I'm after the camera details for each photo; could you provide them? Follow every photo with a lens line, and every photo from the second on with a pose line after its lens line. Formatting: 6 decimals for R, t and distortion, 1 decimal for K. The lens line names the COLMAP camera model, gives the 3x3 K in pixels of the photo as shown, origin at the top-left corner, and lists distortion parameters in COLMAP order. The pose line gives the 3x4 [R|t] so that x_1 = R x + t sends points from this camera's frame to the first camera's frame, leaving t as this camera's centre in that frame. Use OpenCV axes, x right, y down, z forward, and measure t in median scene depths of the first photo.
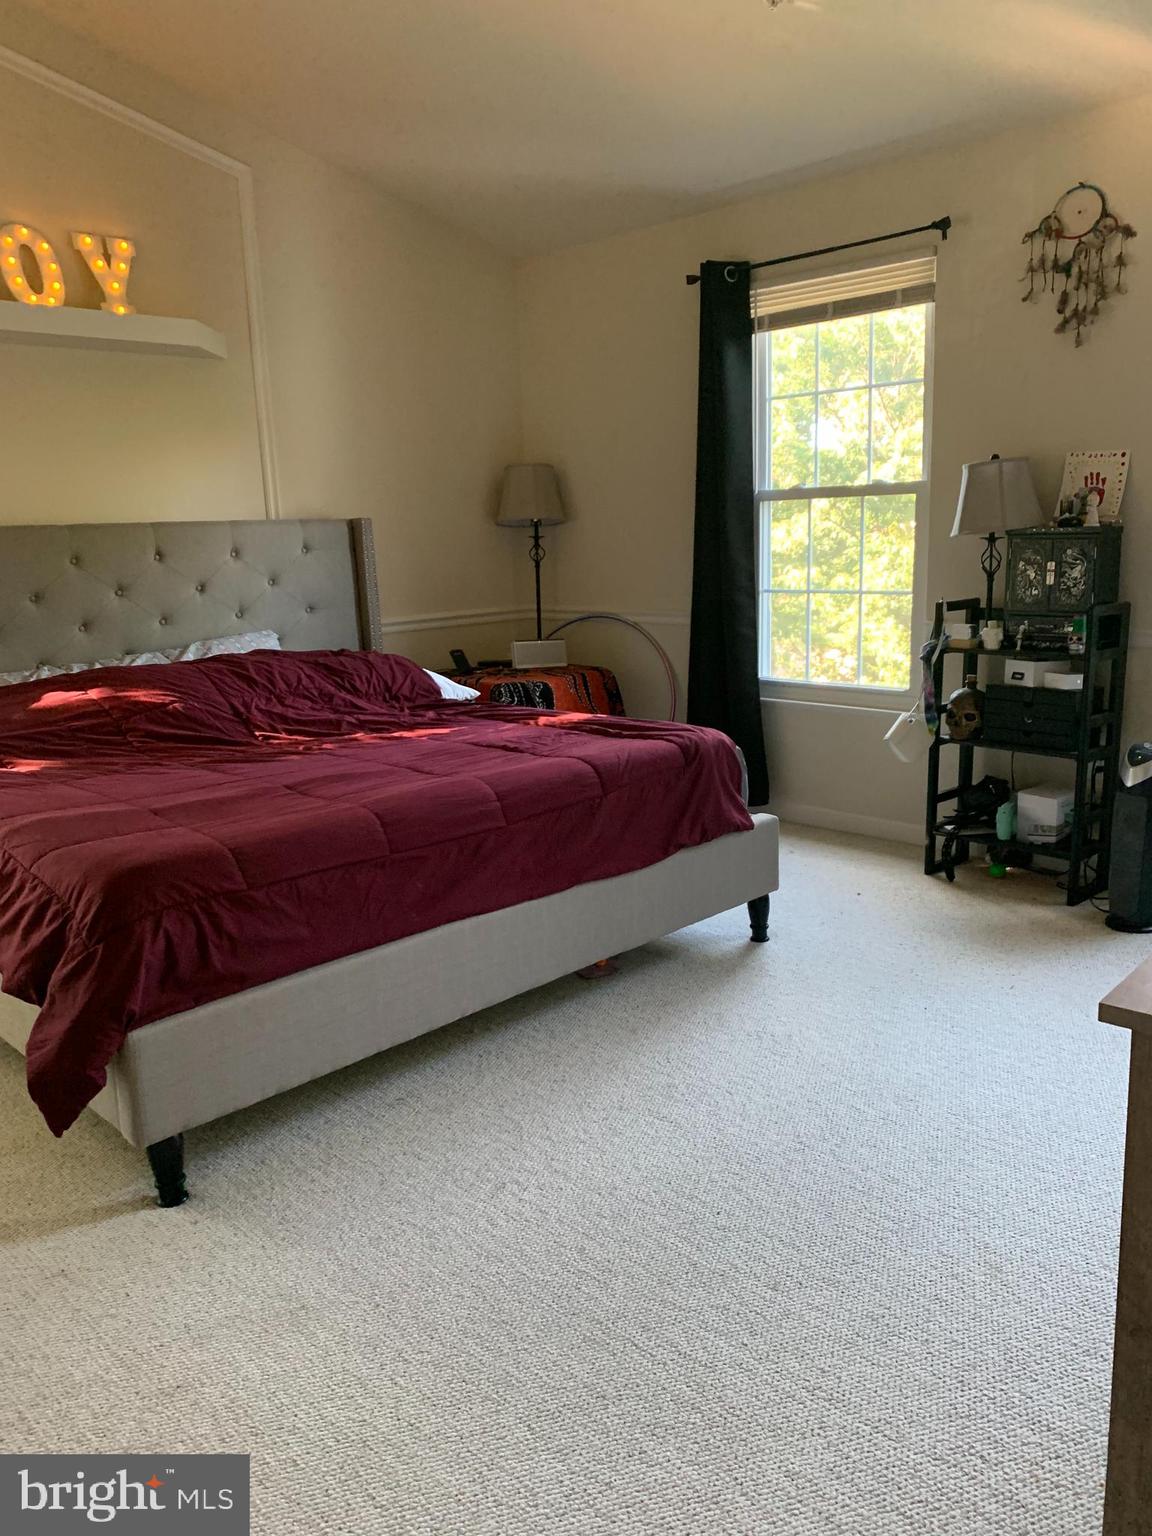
lens RADIAL K [[1158.6, 0, 582.8], [0, 1158.6, 760.9], [0, 0, 1]] dist [0.050690, -0.087531]
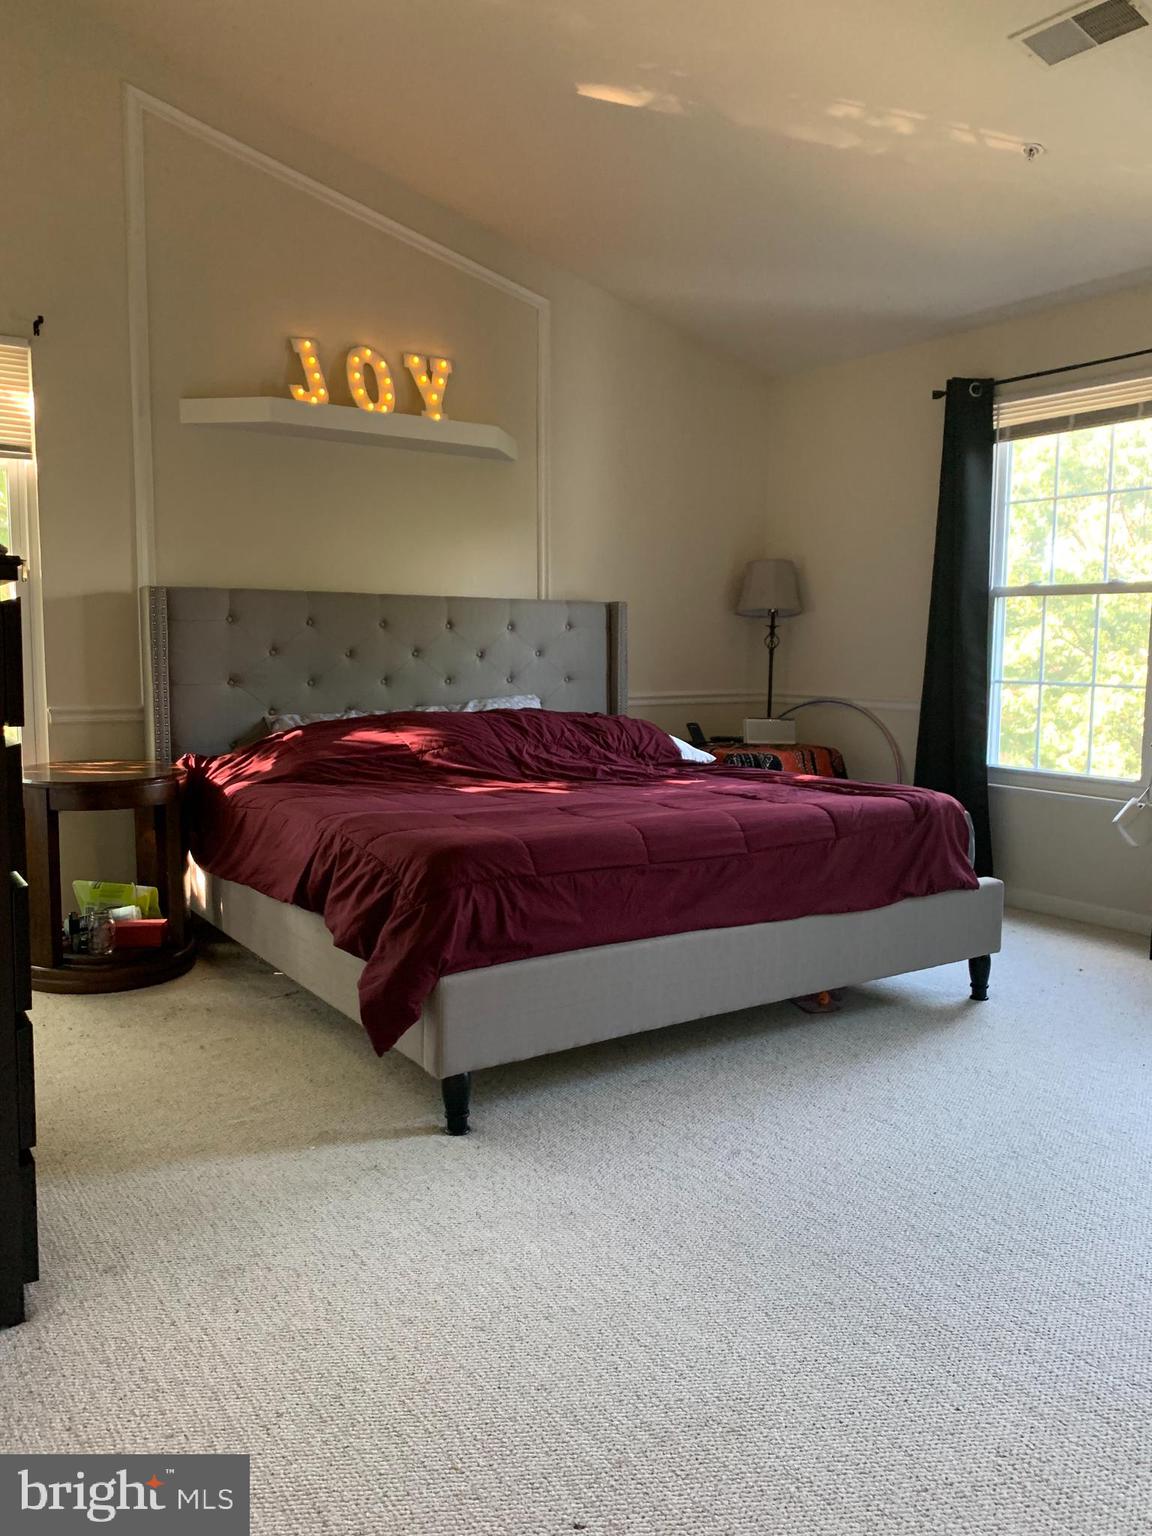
lens RADIAL K [[1158.6, 0, 581.5], [0, 1158.6, 766.8], [0, 0, 1]] dist [0.050690, -0.087531]
pose [[0.982332, 0.058944, -0.177620, -0.023355], [-0.075049, 0.993520, -0.085353, 0.059748], [0.171438, 0.097175, 0.980391, -0.105703]]
